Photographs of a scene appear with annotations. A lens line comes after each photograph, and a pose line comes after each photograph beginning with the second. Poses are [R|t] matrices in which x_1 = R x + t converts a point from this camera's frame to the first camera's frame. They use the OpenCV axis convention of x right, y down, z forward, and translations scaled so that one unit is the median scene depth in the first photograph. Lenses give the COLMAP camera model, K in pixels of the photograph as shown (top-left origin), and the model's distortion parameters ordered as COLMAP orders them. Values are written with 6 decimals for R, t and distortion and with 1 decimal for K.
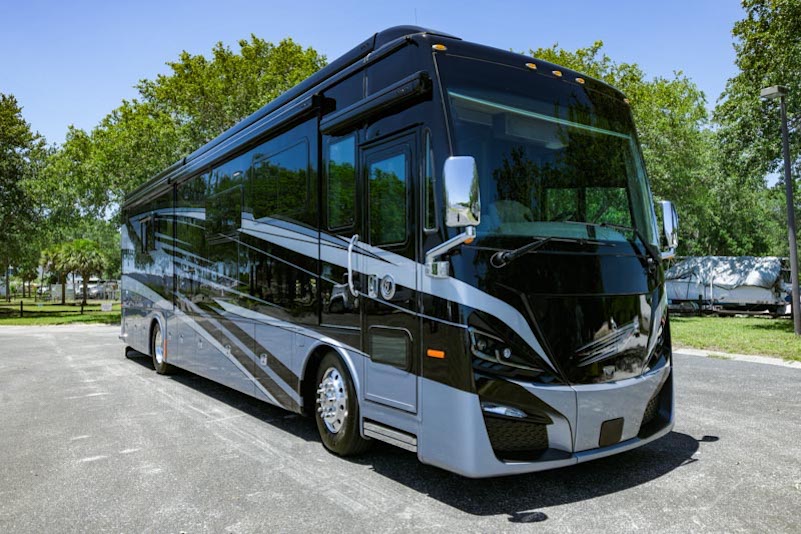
lens RADIAL K [[611.3, 0, 389.2], [0, 611.3, 265.8], [0, 0, 1]] dist [-0.009992, 0.010120]
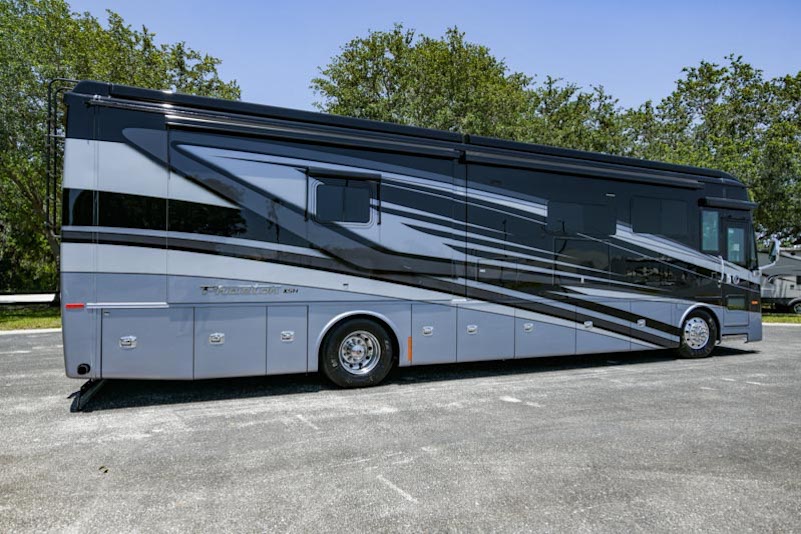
lens RADIAL K [[497.5, 0, 412.2], [0, 497.5, 276.1], [0, 0, 1]] dist [-0.012015, 0.009740]
pose [[0.181407, 0.018765, 0.983229, -1.837385], [-0.042927, 0.999016, -0.011146, 0.082866], [-0.982471, -0.040185, 0.182034, 1.577916]]
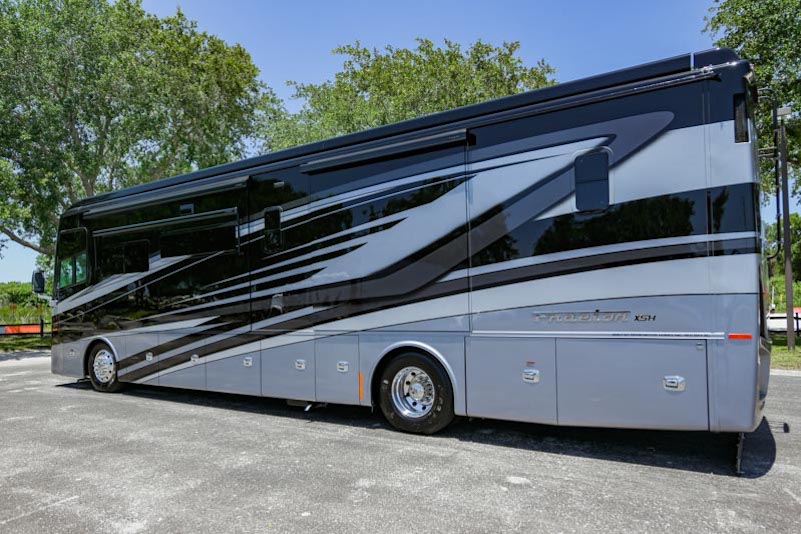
lens RADIAL K [[562.6, 0, 396.4], [0, 562.6, 289.4], [0, 0, 1]] dist [0.002703, -0.002468]
pose [[0.907020, 0.010569, 0.420955, -0.874602], [-0.011285, 0.999936, -0.000790, 0.049216], [-0.420936, -0.004033, 0.907081, 1.026695]]
